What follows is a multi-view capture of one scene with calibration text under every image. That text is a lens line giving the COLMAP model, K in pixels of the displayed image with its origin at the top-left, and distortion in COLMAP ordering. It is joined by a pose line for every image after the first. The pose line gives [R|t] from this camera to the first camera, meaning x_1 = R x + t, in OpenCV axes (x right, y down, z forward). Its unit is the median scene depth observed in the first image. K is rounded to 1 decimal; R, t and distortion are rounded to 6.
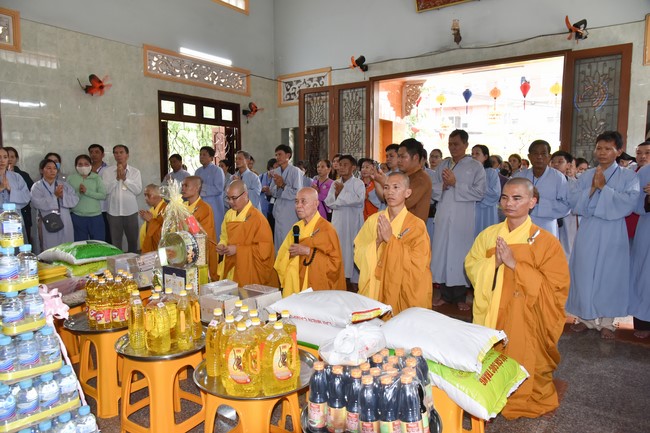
lens RADIAL K [[465.1, 0, 325.0], [0, 465.1, 216.5], [0, 0, 1]] dist [-0.000309, -0.002613]
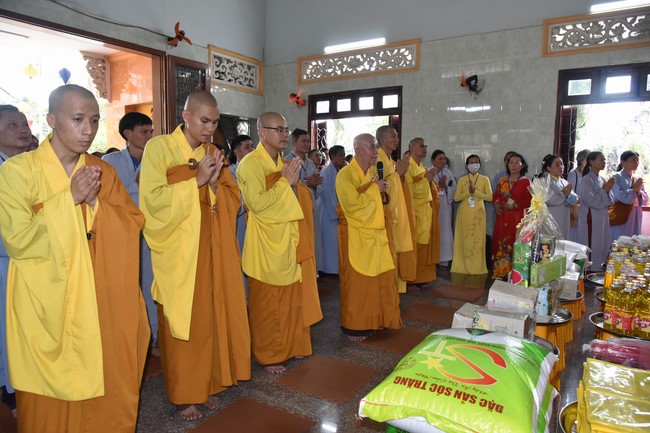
lens RADIAL K [[465.1, 0, 325.0], [0, 465.1, 216.5], [0, 0, 1]] dist [-0.000309, -0.002613]
pose [[-0.007560, 0.097014, -0.995254, 1.177318], [-0.111801, 0.988961, 0.097250, -0.137641], [0.993702, 0.112005, 0.003370, 1.589701]]
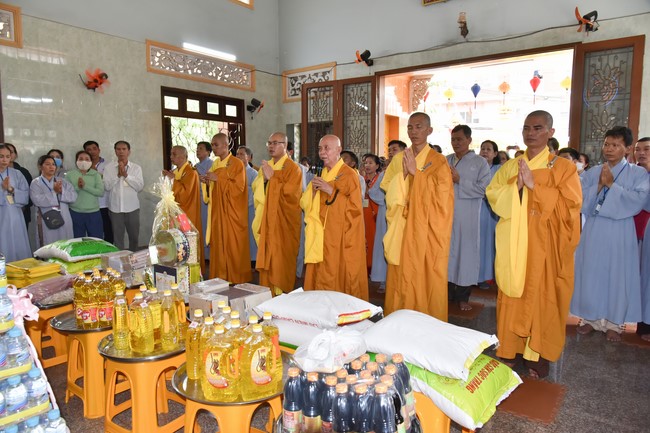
lens RADIAL K [[465.1, 0, 325.0], [0, 465.1, 216.5], [0, 0, 1]] dist [-0.000309, -0.002613]
pose [[0.999661, 0.003293, -0.025812, 0.028025], [-0.003065, 0.999956, 0.008871, -0.003092], [0.025840, -0.008789, 0.999627, 0.017298]]
